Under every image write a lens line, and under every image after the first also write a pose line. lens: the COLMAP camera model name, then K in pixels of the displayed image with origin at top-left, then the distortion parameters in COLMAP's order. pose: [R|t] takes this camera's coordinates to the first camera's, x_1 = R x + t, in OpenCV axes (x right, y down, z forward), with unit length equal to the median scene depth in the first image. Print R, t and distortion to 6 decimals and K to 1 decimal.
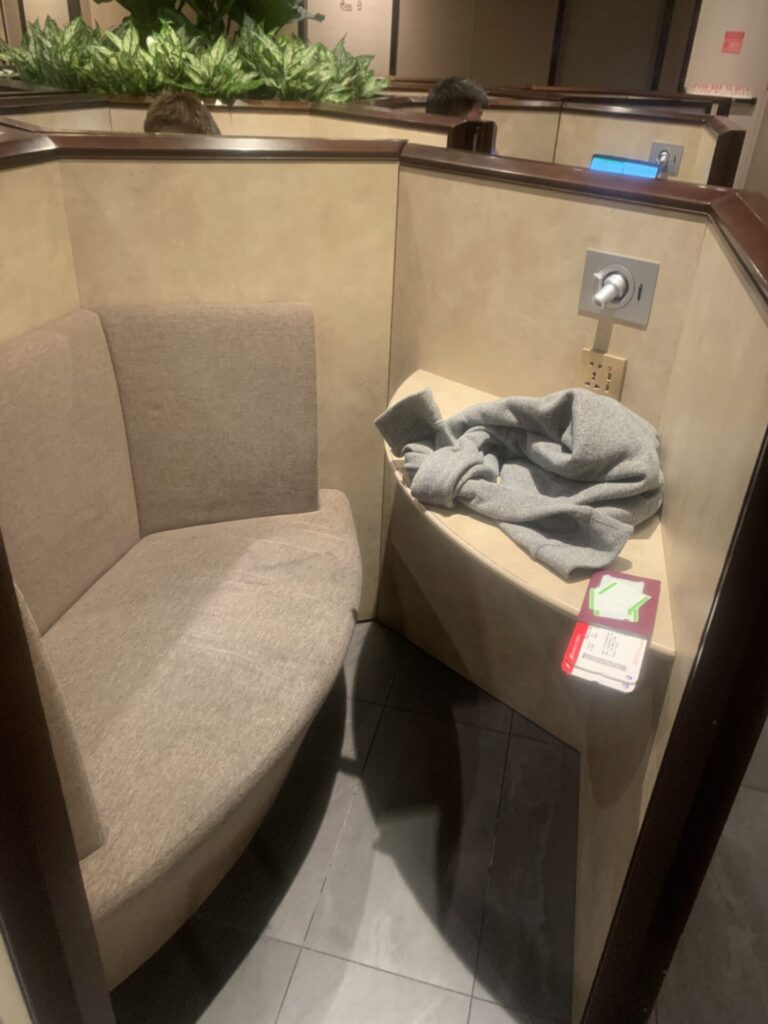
lens RADIAL K [[794.3, 0, 384.0], [0, 794.3, 512.0], [0, 0, 1]] dist [0.023838, -0.010459]
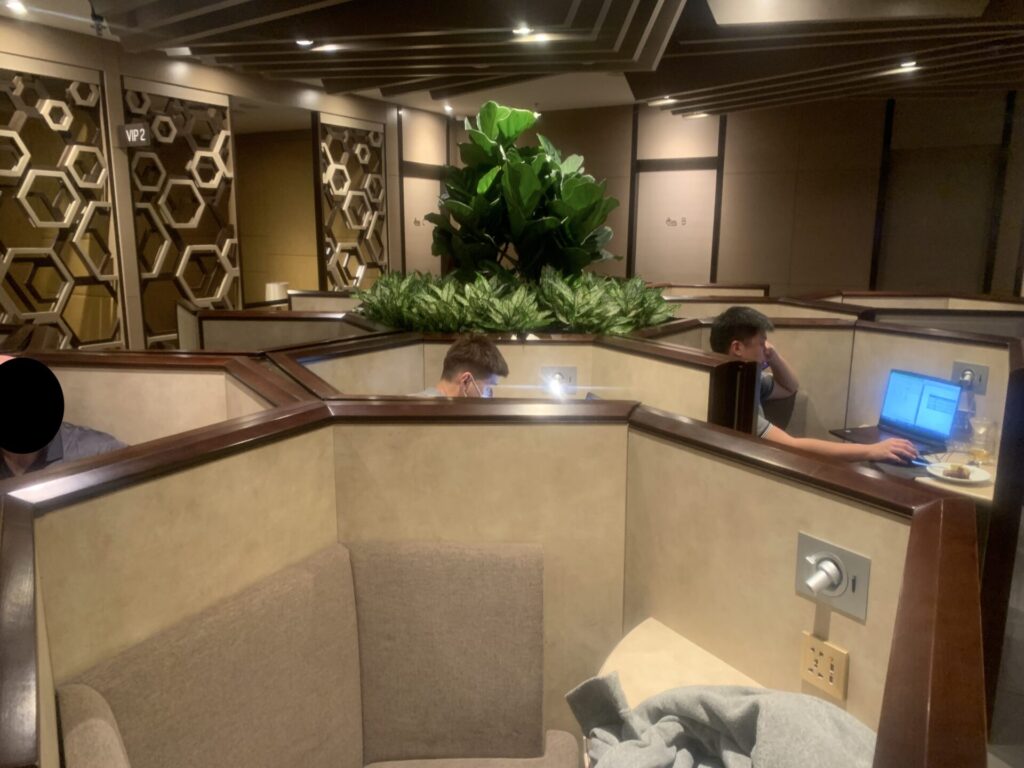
lens RADIAL K [[796.9, 0, 503.6], [0, 796.9, 397.3], [0, 0, 1]] dist [0.076044, -0.117519]
pose [[0.960633, 0.014964, -0.277418, 0.146661], [-0.101763, 0.948103, -0.301240, -0.124652], [0.258513, 0.317612, 0.912301, -0.034523]]
